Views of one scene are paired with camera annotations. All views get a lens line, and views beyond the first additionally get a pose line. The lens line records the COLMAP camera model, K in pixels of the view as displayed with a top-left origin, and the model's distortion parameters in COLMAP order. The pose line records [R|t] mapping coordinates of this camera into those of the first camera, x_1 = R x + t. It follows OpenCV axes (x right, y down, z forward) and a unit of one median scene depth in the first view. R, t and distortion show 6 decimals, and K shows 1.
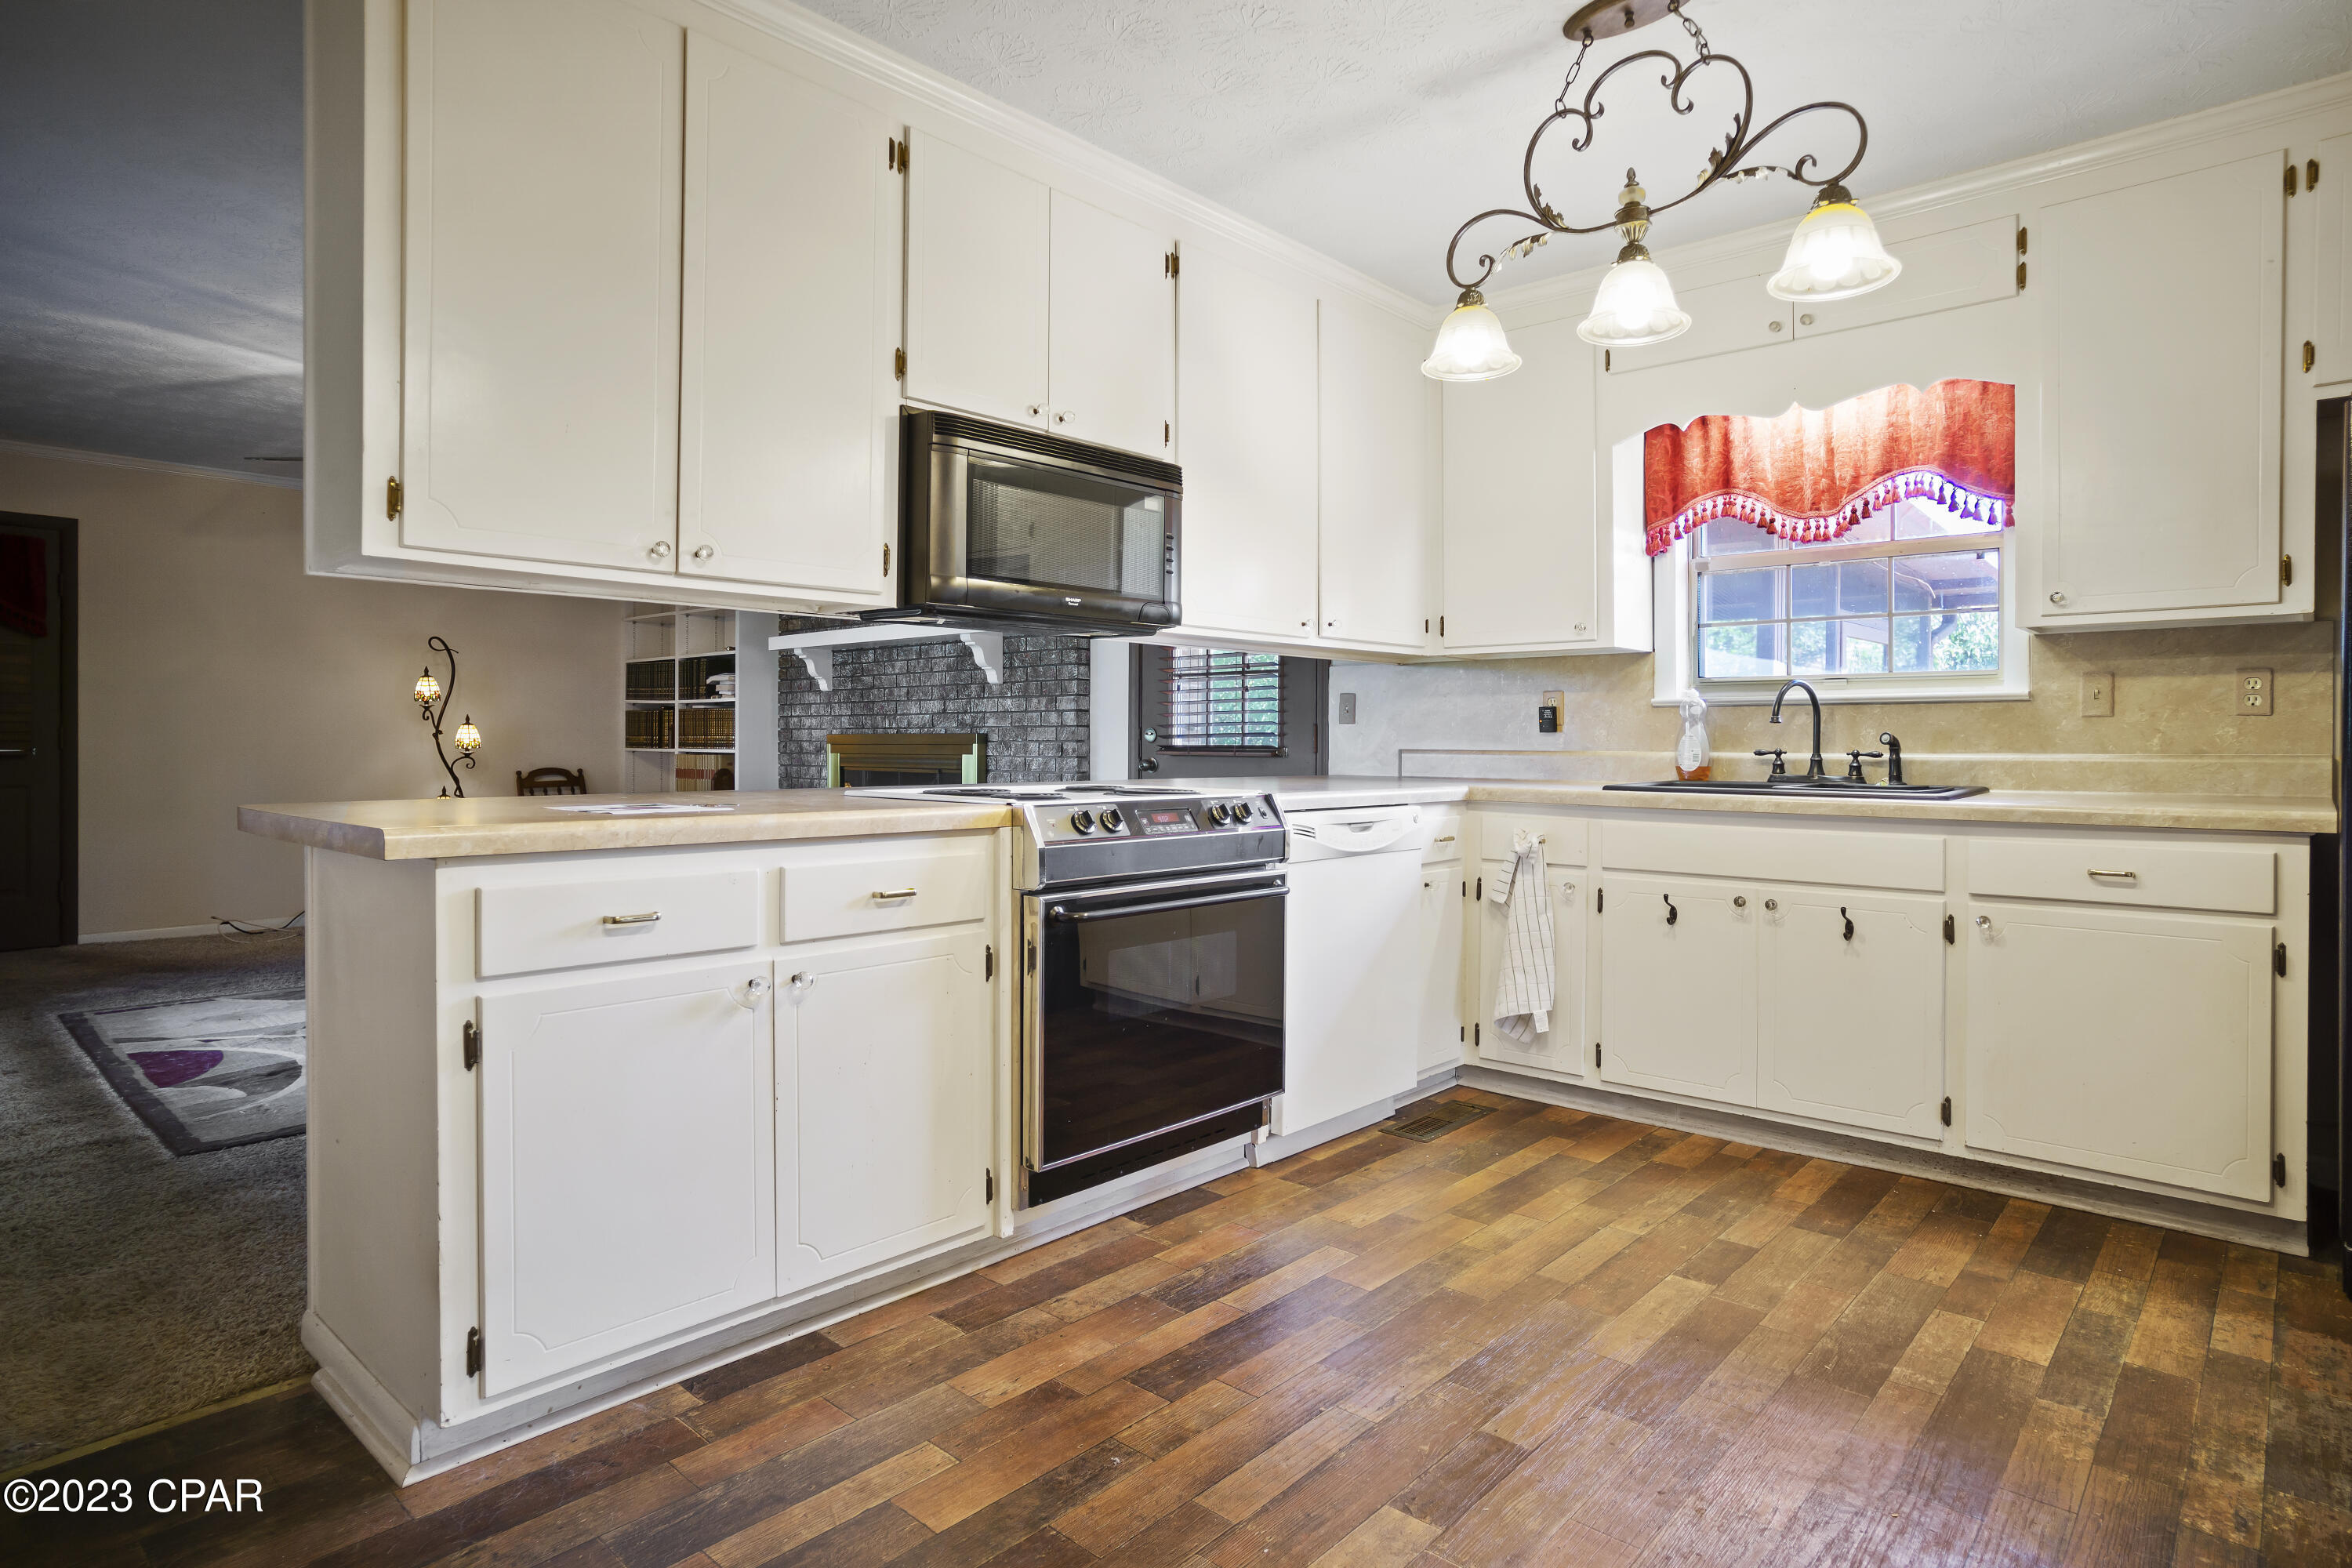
lens RADIAL K [[1299.5, 0, 1169.9], [0, 1299.5, 749.0], [0, 0, 1]] dist [-0.054744, 0.040229]
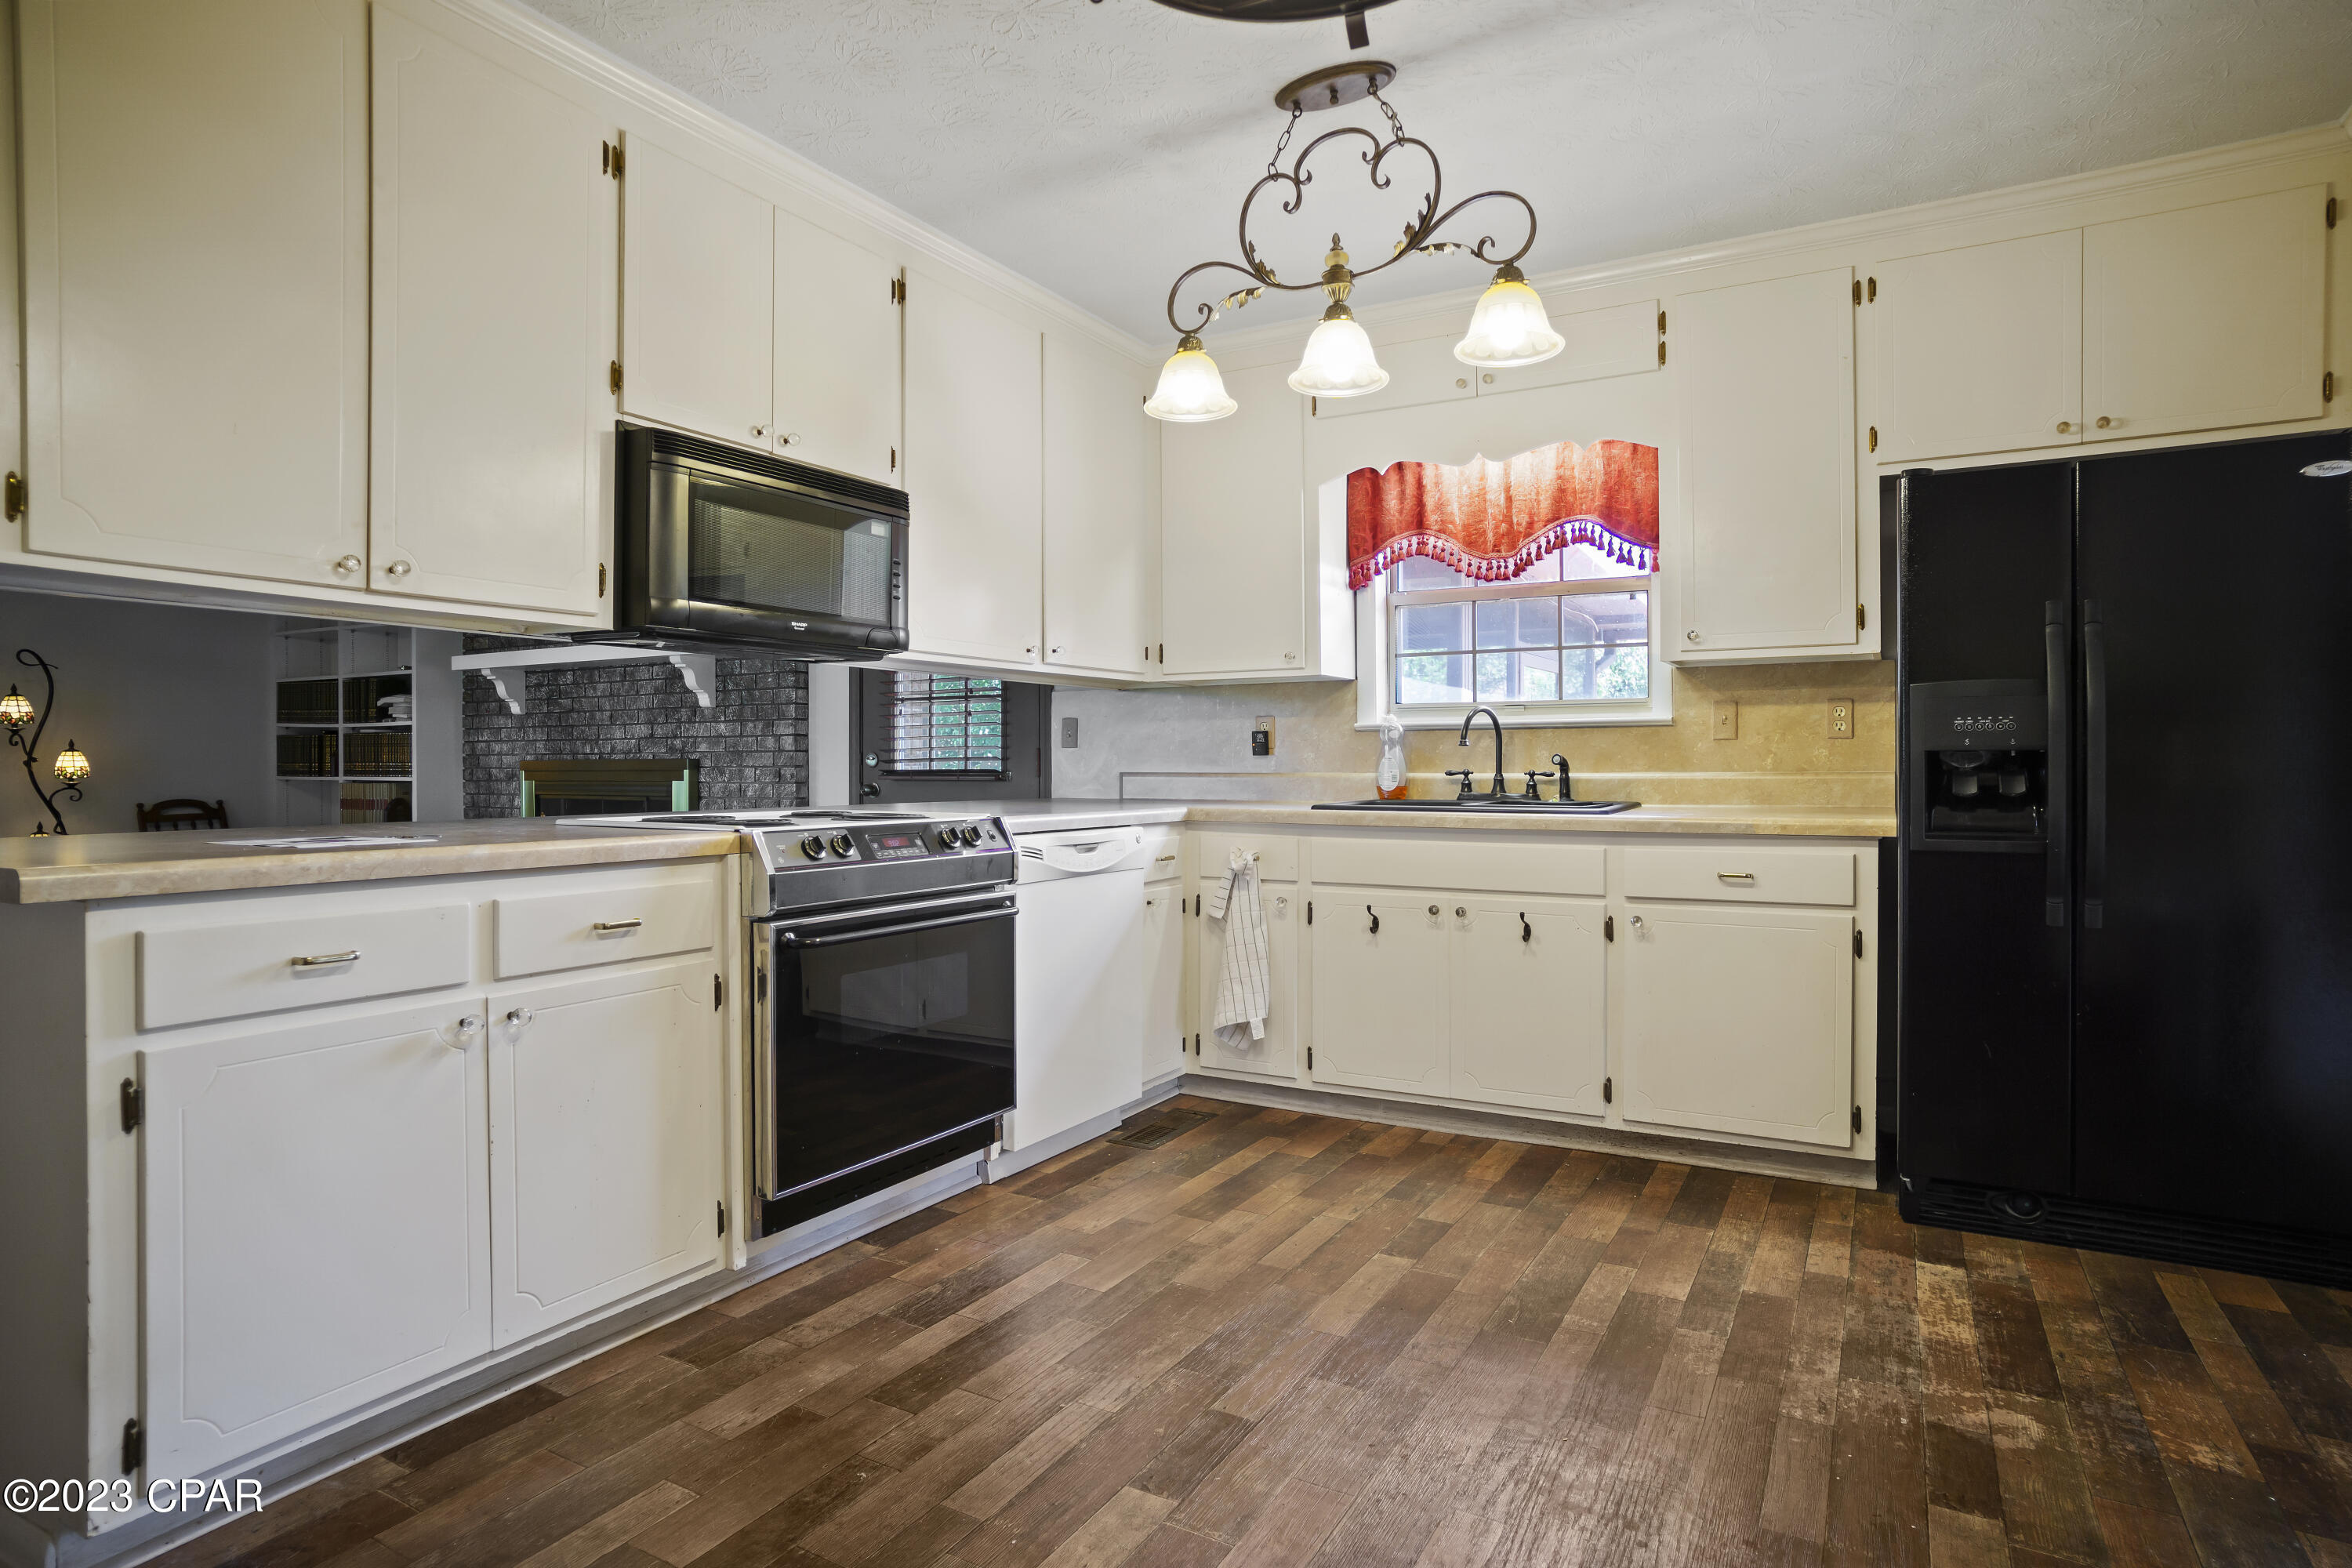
lens RADIAL K [[1299.5, 0, 1170.4], [0, 1299.5, 772.6], [0, 0, 1]] dist [-0.054744, 0.040229]
pose [[0.976411, -0.006966, 0.215807, -0.012477], [0.006964, 0.999975, 0.000768, -0.000019], [-0.215807, 0.000753, 0.976436, -0.027222]]
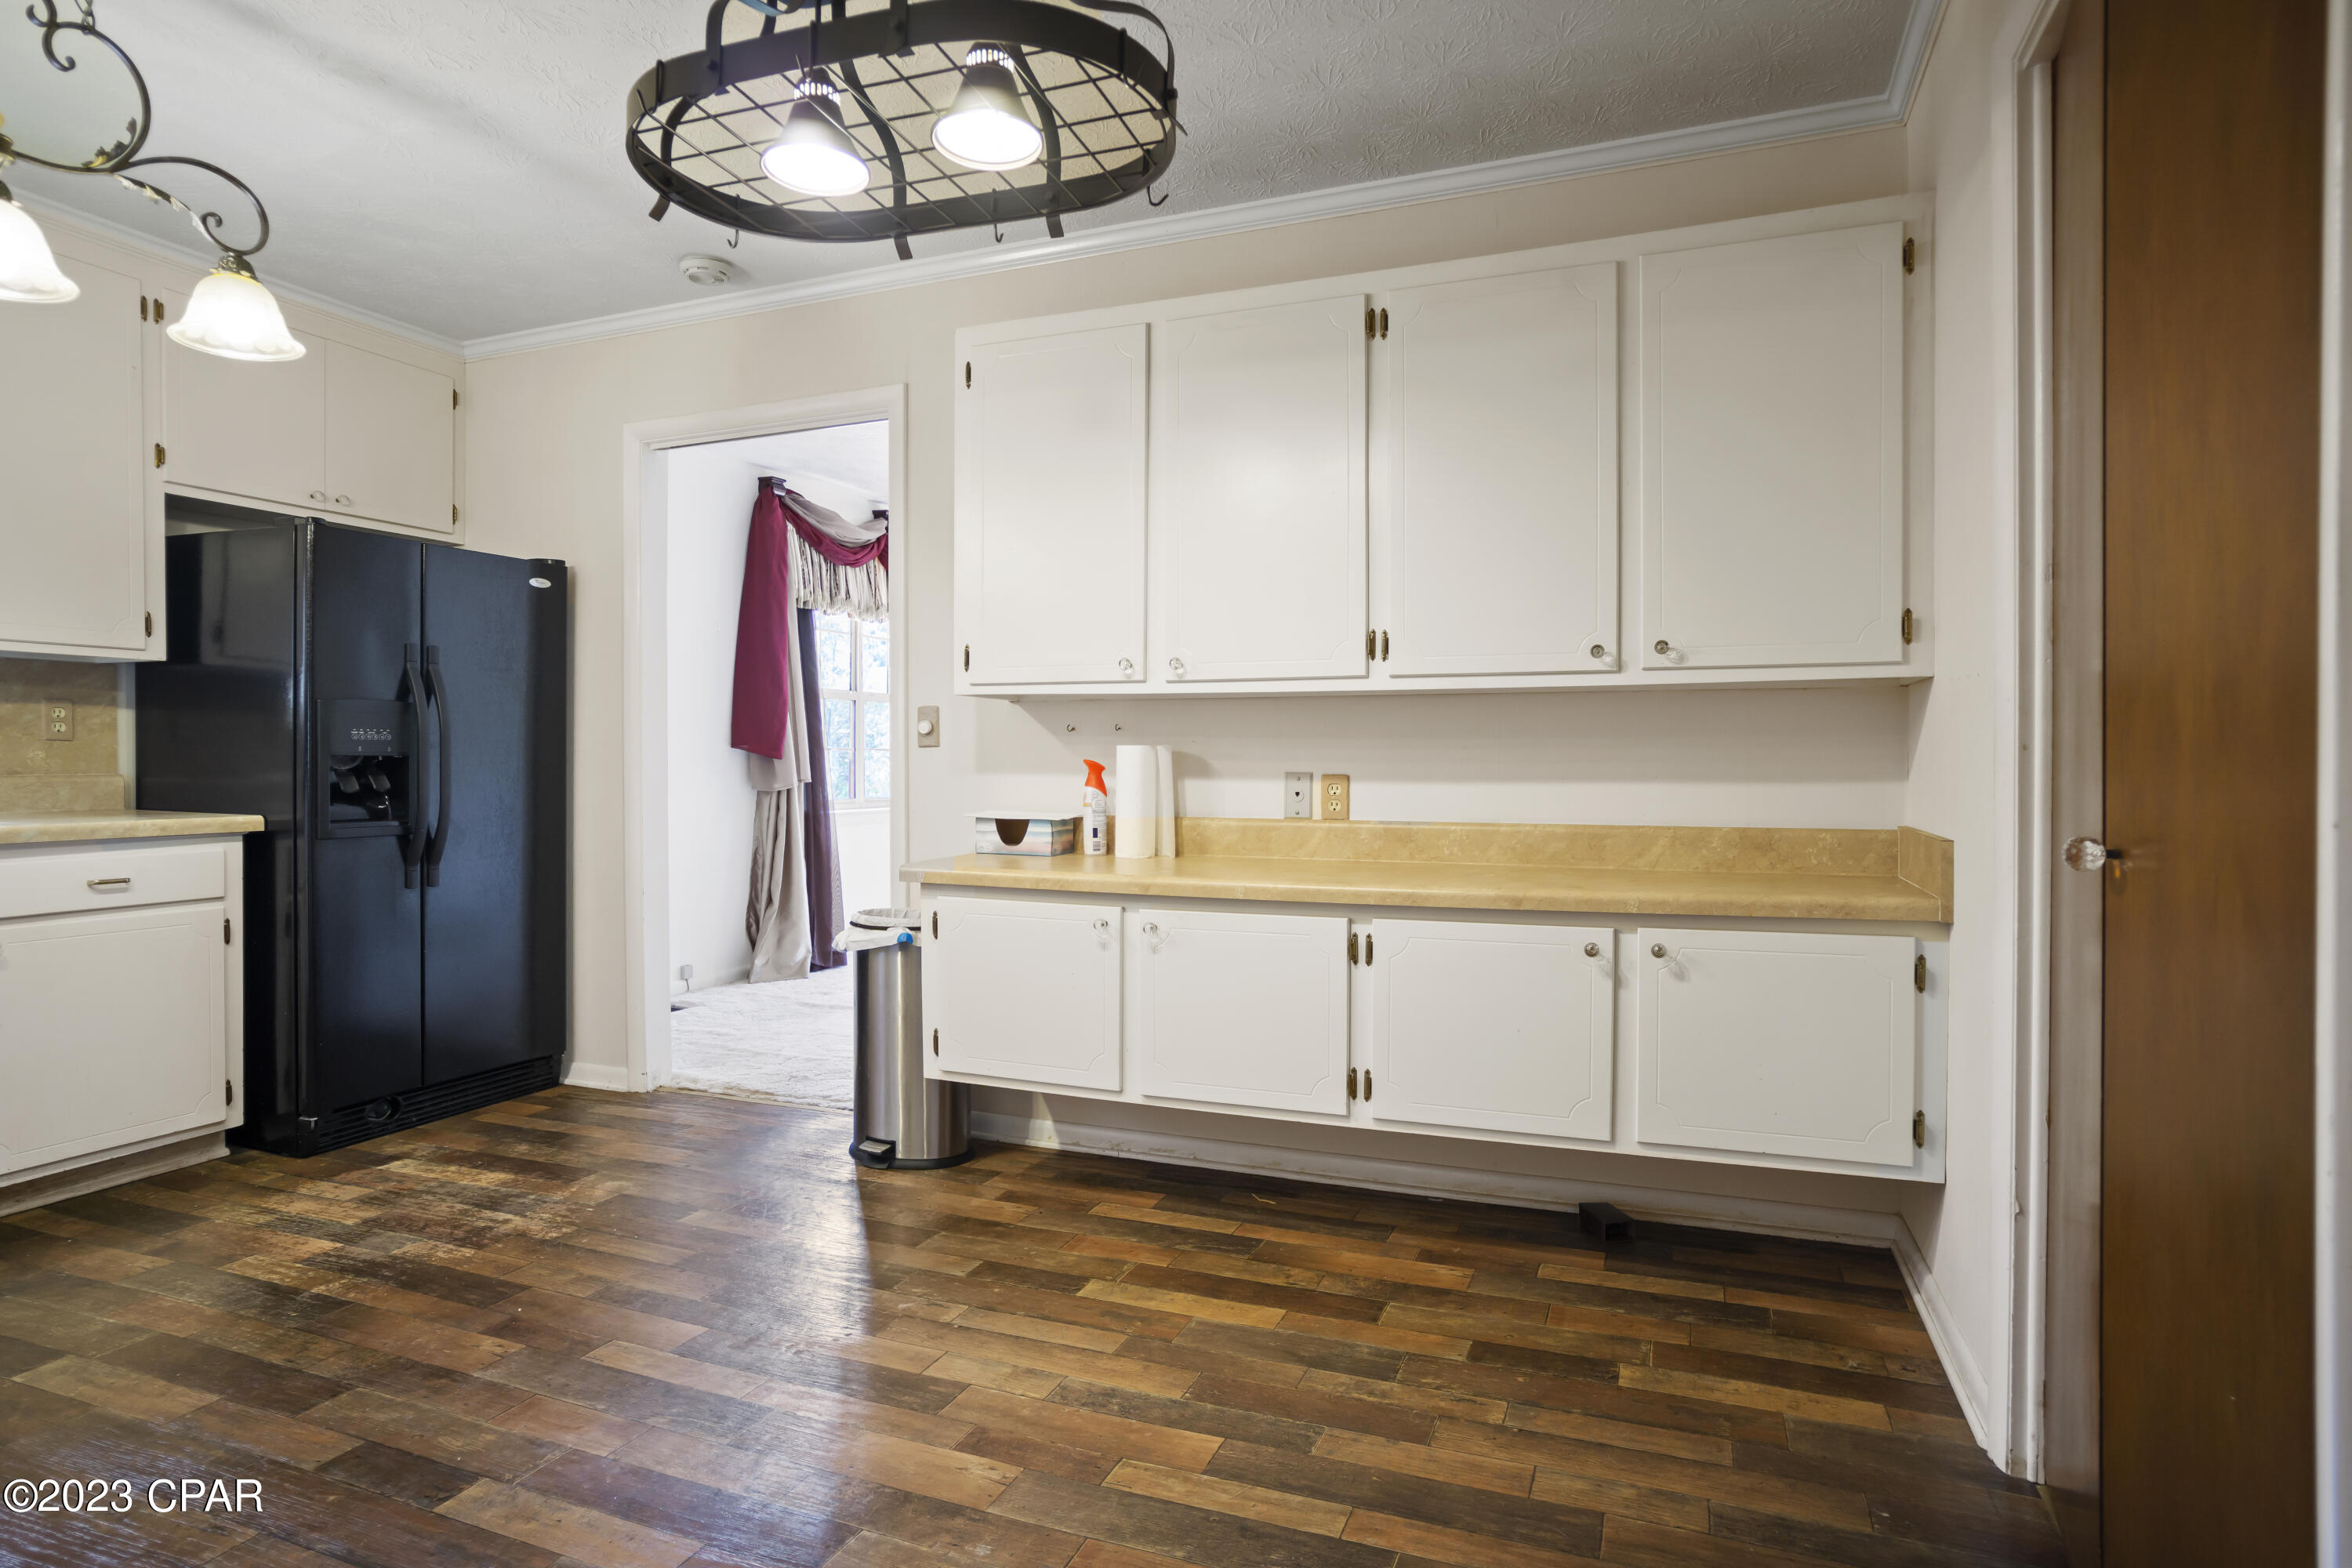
lens RADIAL K [[1299.5, 0, 1191.5], [0, 1299.5, 783.8], [0, 0, 1]] dist [-0.054744, 0.040229]
pose [[-0.360311, -0.018391, 0.932651, -0.628012], [0.007141, 0.999722, 0.022472, -0.006204], [-0.932805, 0.014757, -0.360079, 0.499343]]
